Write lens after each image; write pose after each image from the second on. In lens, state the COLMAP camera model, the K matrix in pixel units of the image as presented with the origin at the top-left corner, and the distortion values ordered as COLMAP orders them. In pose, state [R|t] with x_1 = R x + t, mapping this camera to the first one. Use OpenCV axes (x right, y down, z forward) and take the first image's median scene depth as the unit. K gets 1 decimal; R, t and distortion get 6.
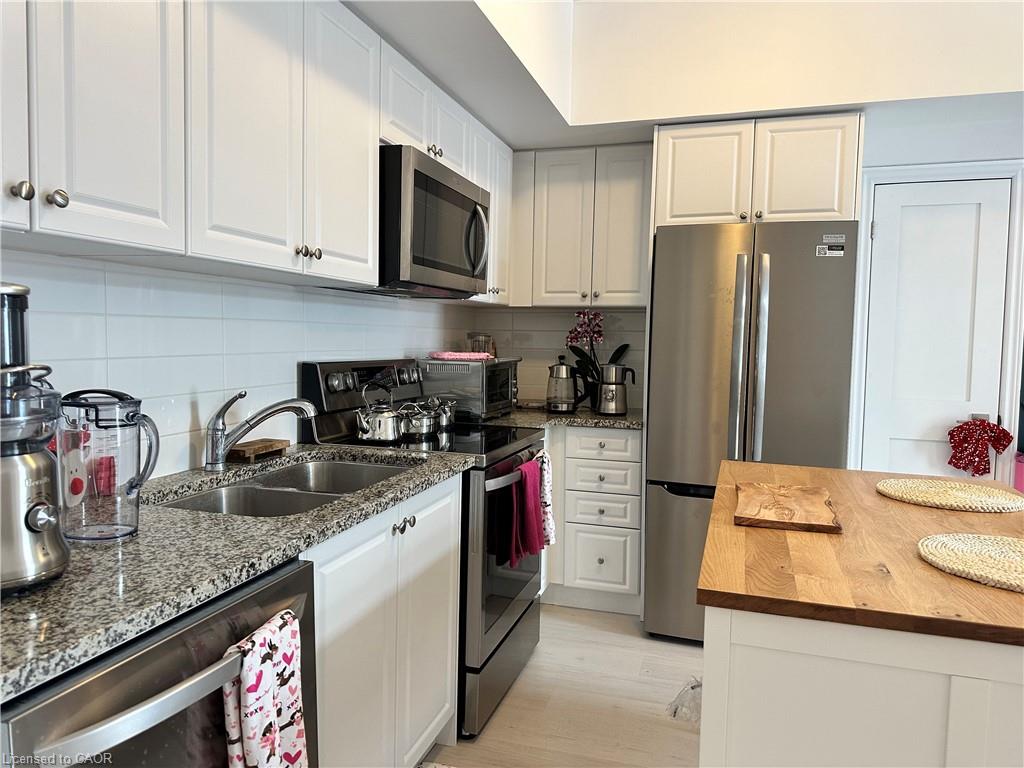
lens RADIAL K [[714.7, 0, 508.8], [0, 714.7, 384.9], [0, 0, 1]] dist [0.144920, -0.238969]
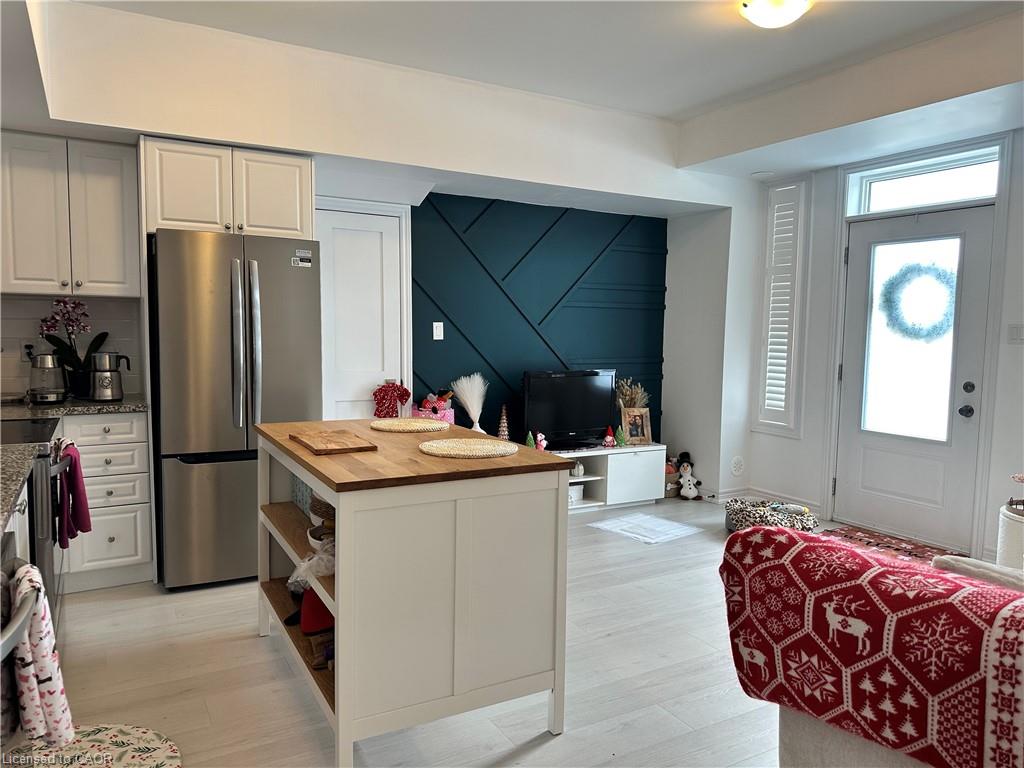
lens RADIAL K [[714.7, 0, 508.8], [0, 714.7, 384.9], [0, 0, 1]] dist [0.144920, -0.238969]
pose [[0.686183, -0.066142, 0.724415, -0.233527], [0.047216, 0.997807, 0.046379, -0.003400], [-0.725895, 0.002380, 0.687802, -0.157238]]
